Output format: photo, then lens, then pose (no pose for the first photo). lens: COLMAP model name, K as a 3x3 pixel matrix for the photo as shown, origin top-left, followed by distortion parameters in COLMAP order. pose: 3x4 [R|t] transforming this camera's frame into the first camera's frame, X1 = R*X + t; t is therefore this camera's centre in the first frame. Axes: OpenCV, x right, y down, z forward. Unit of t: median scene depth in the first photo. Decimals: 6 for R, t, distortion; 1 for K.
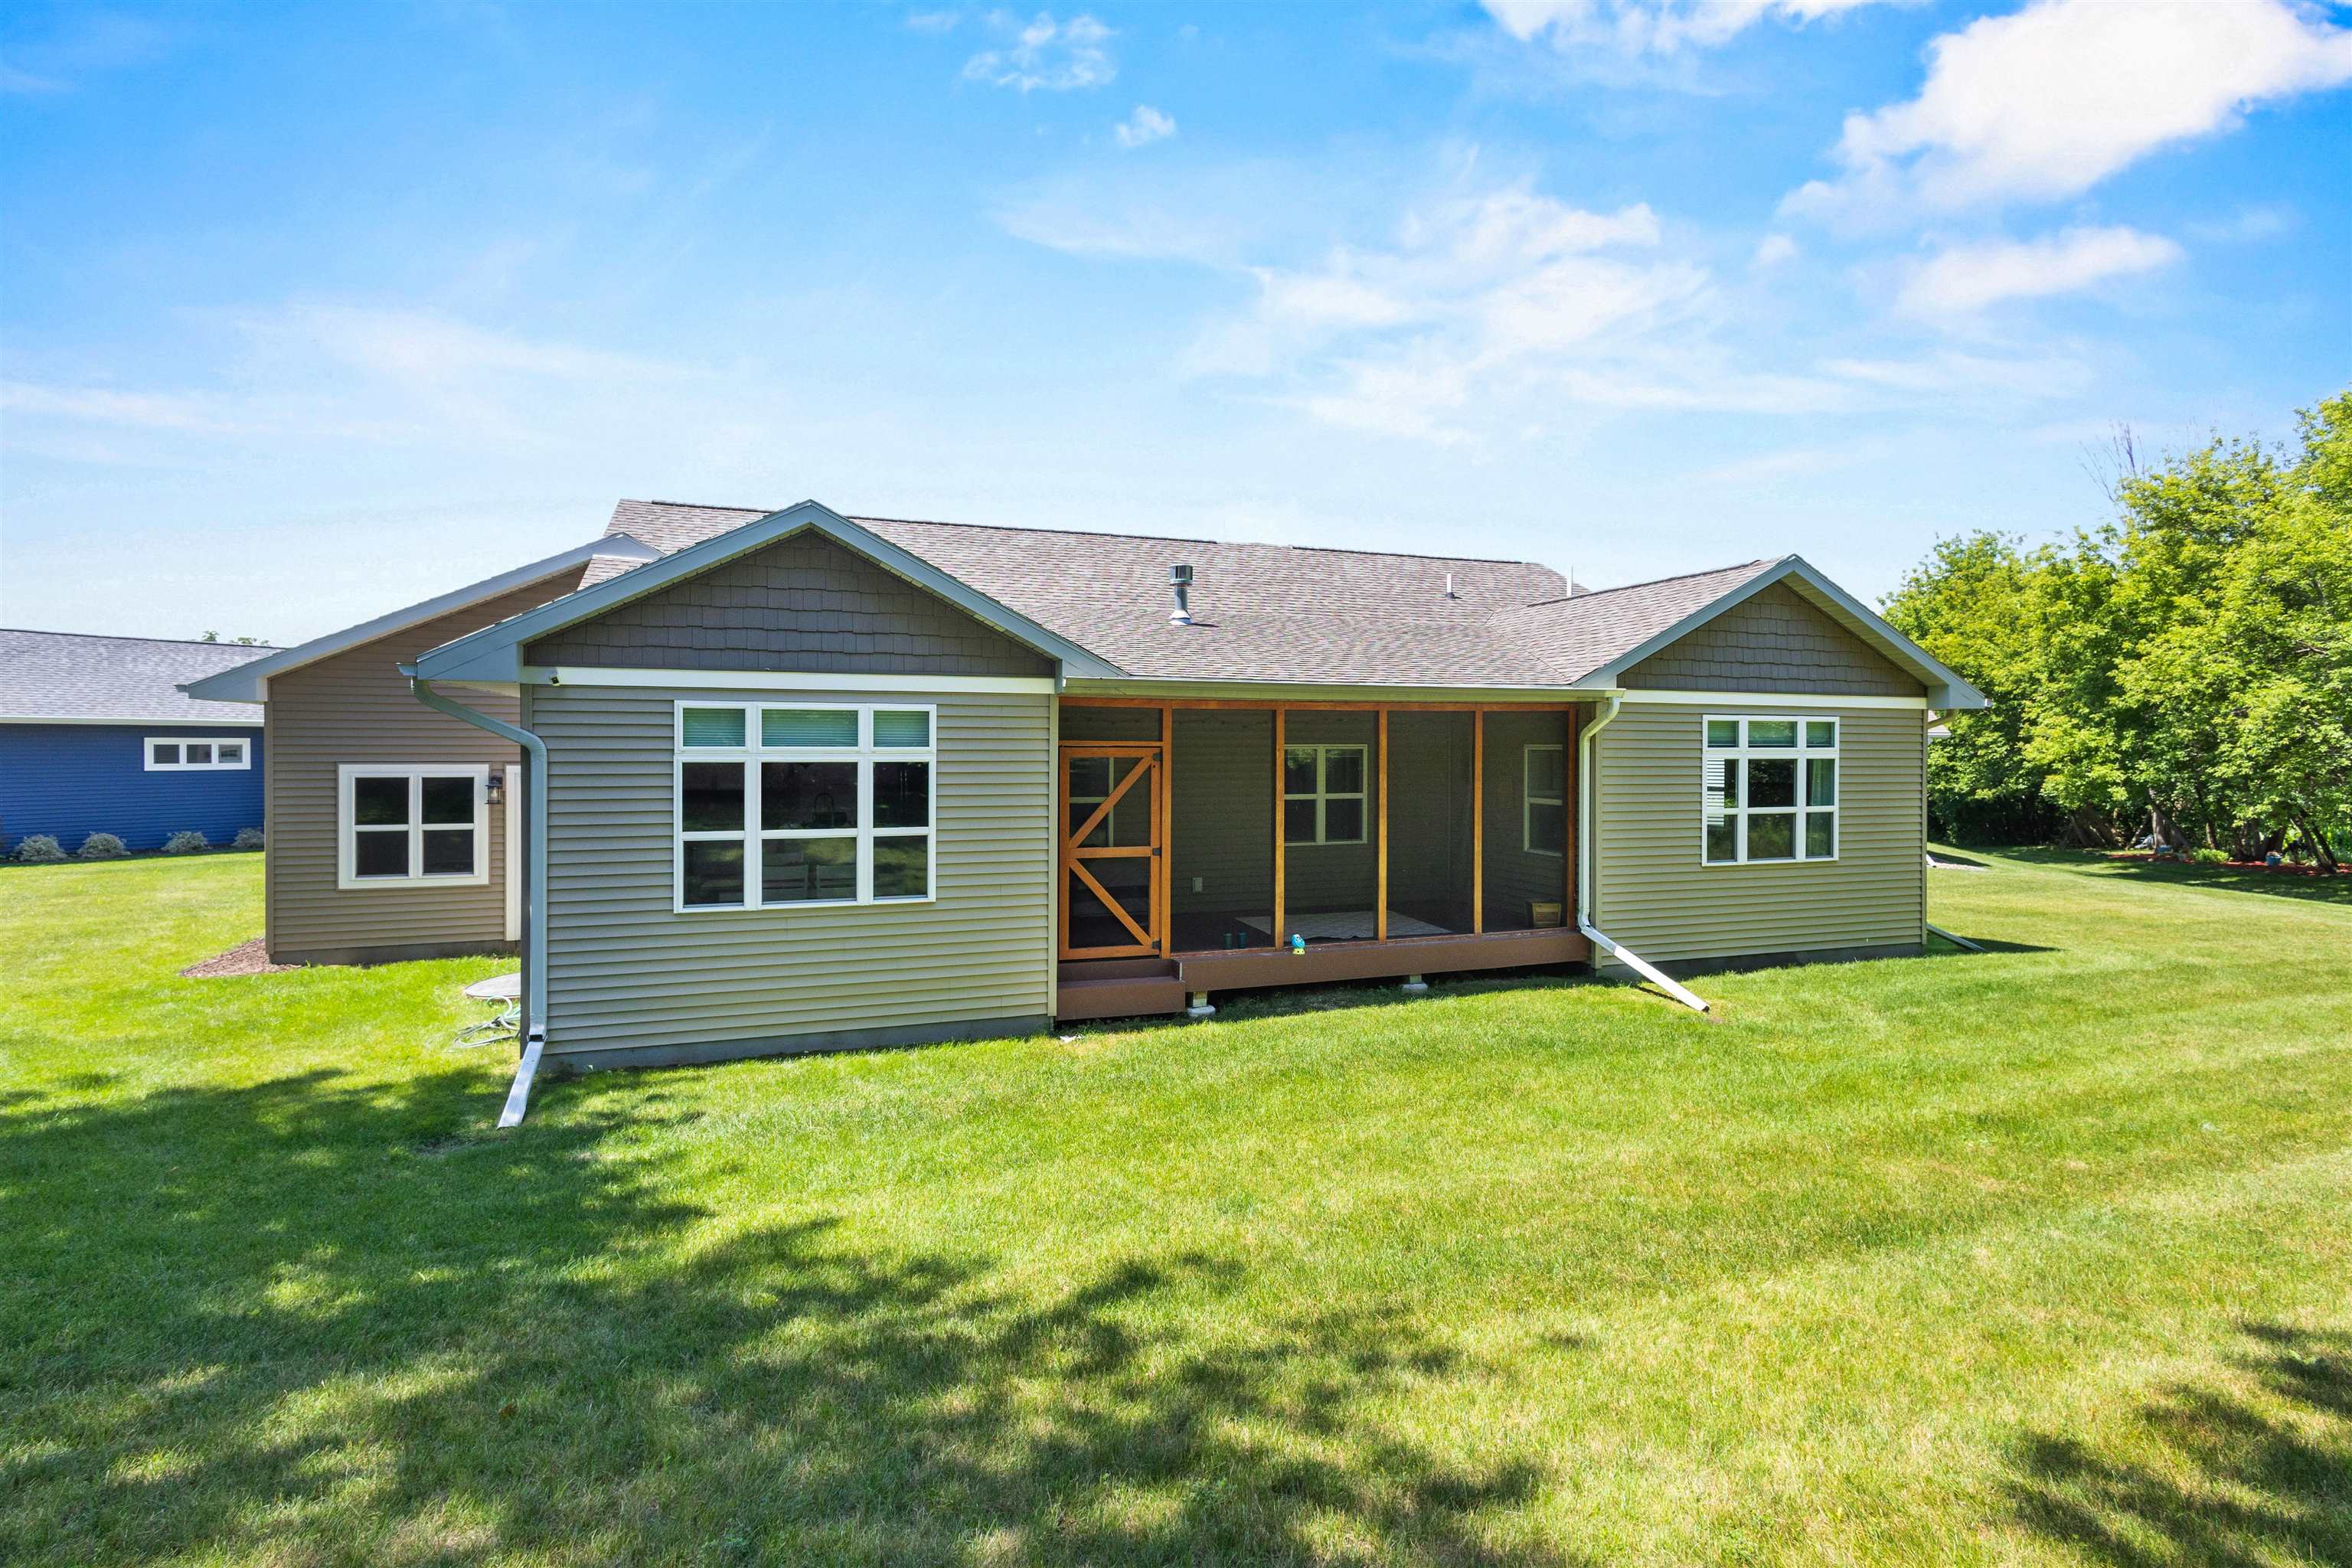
lens RADIAL K [[909.4, 0, 1165.6], [0, 909.4, 787.9], [0, 0, 1]] dist [0.003183, 0.000020]
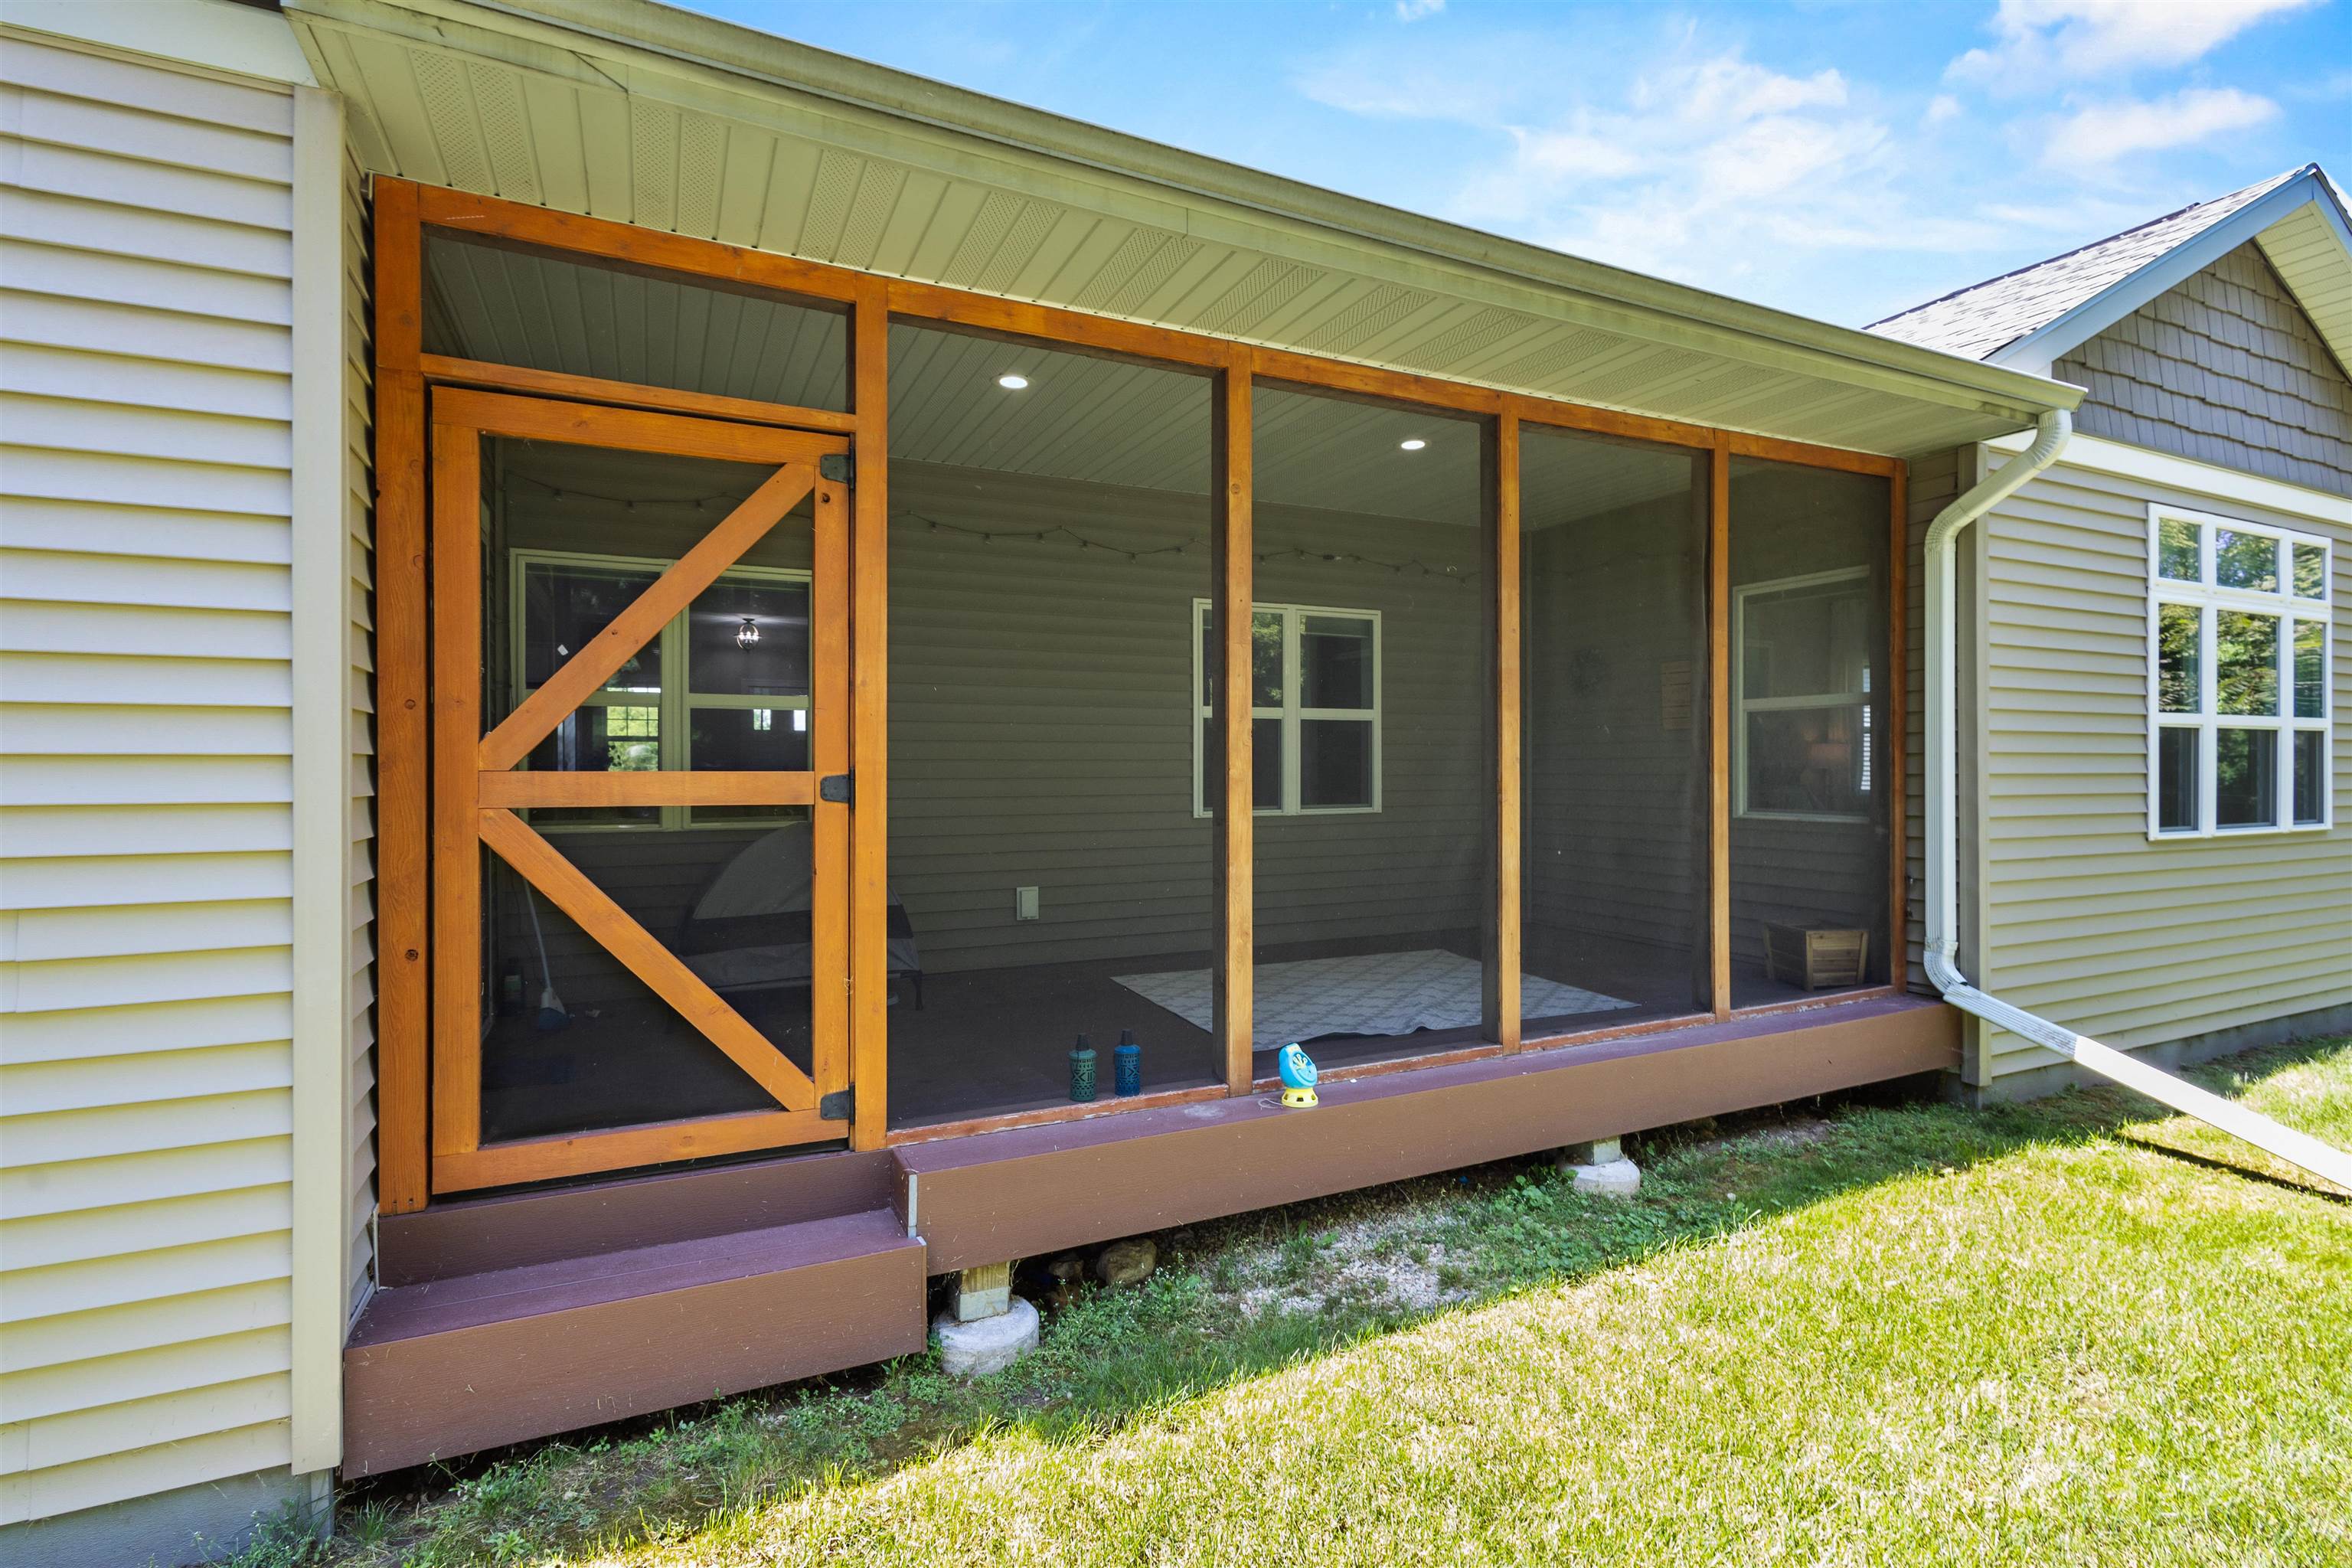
lens RADIAL K [[1083.6, 0, 1186.1], [0, 1083.6, 799.4], [0, 0, 1]] dist [-0.000170, -0.000130]
pose [[0.990407, -0.005651, 0.138062, 0.047837], [0.004852, 0.999969, 0.006125, 0.064294], [-0.138093, -0.005396, 0.990405, 0.566888]]
